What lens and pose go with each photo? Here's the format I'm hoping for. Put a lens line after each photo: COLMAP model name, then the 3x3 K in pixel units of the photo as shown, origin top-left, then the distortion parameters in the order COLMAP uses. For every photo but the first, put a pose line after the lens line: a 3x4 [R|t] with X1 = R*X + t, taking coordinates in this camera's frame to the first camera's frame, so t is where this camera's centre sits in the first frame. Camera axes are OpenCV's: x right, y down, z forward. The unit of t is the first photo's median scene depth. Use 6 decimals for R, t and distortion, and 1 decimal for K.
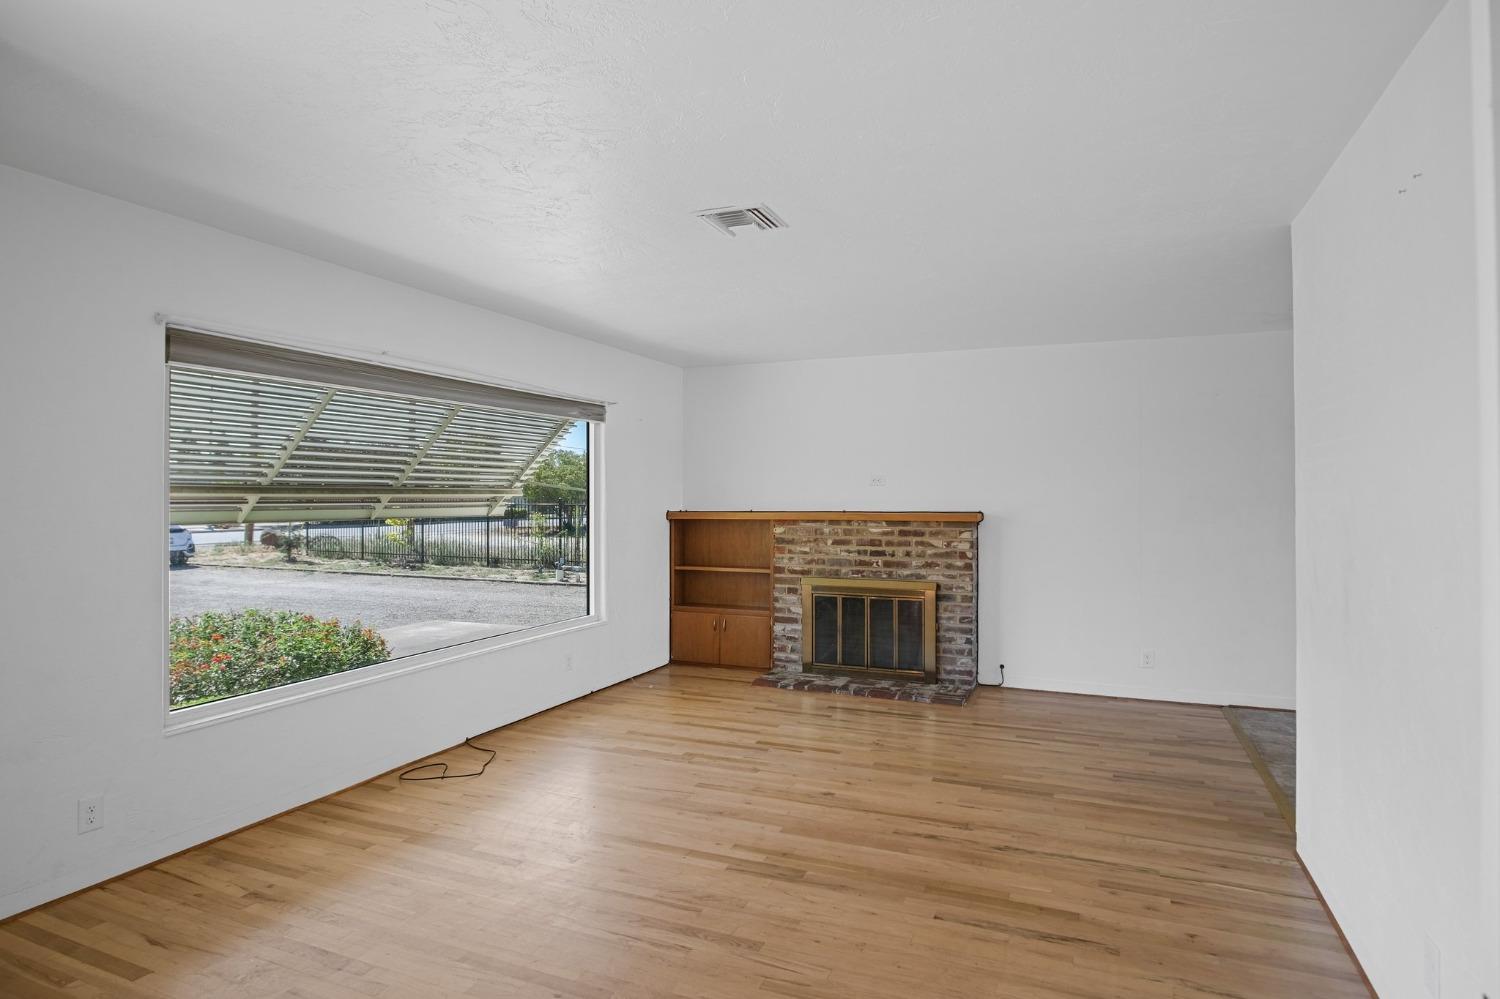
lens RADIAL K [[807.6, 0, 750.1], [0, 807.6, 482.2], [0, 0, 1]] dist [-0.032346, 0.008568]
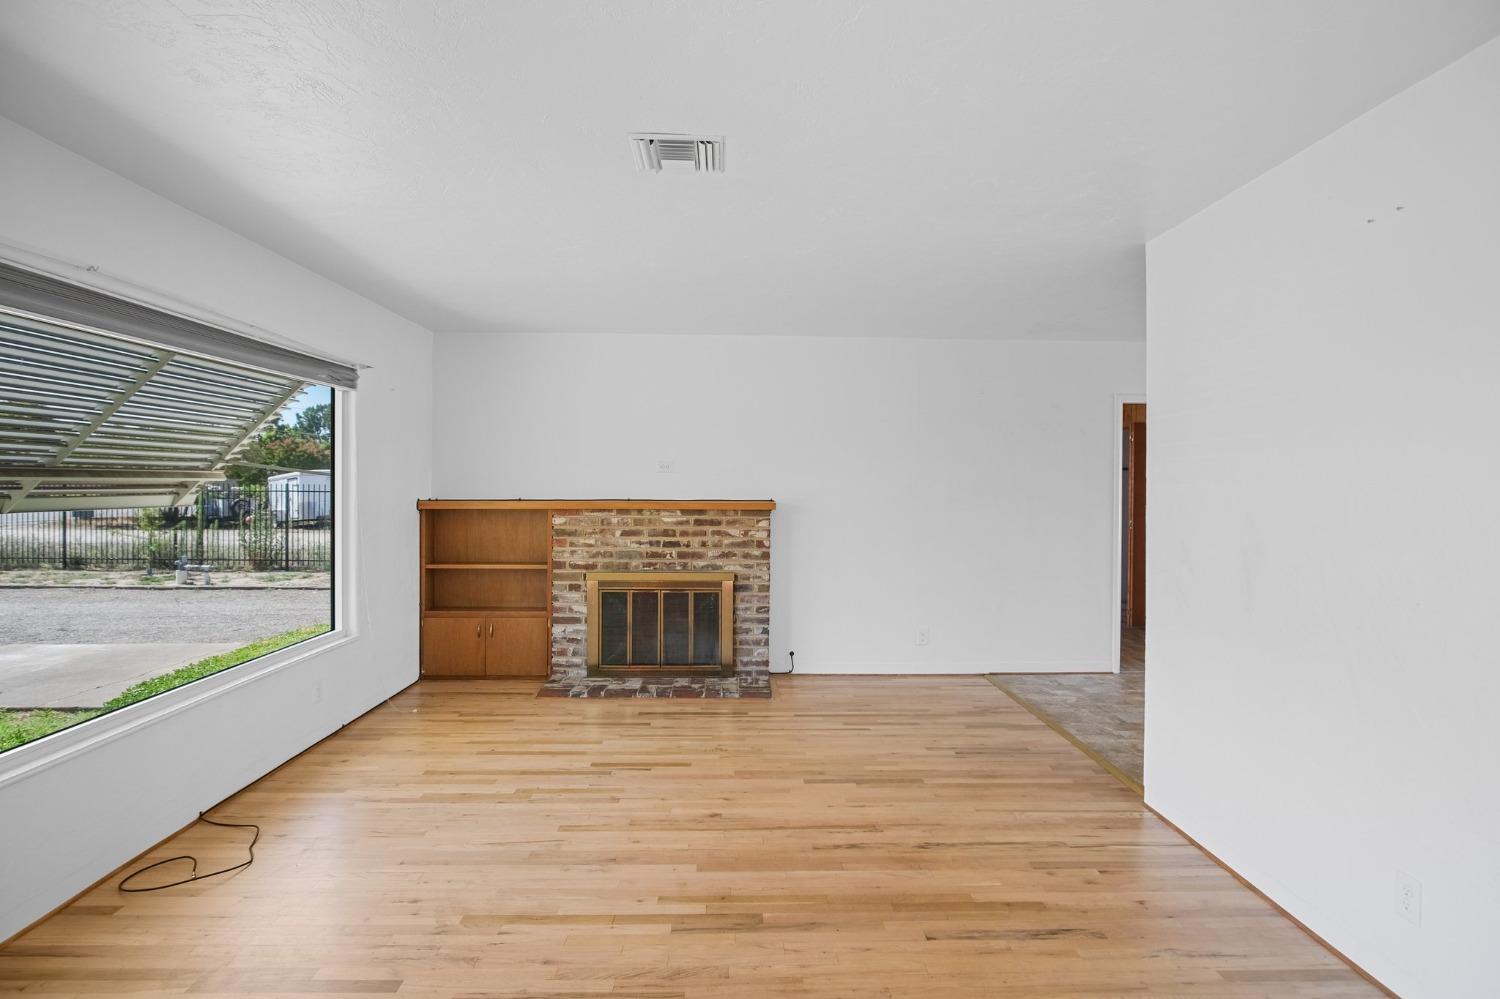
lens RADIAL K [[807.6, 0, 750.1], [0, 807.6, 482.2], [0, 0, 1]] dist [-0.032346, 0.008568]
pose [[0.911235, 0.005638, 0.411849, -0.149650], [-0.012924, 0.999805, 0.014907, 0.000778], [-0.411685, -0.018906, 0.911130, 0.107651]]
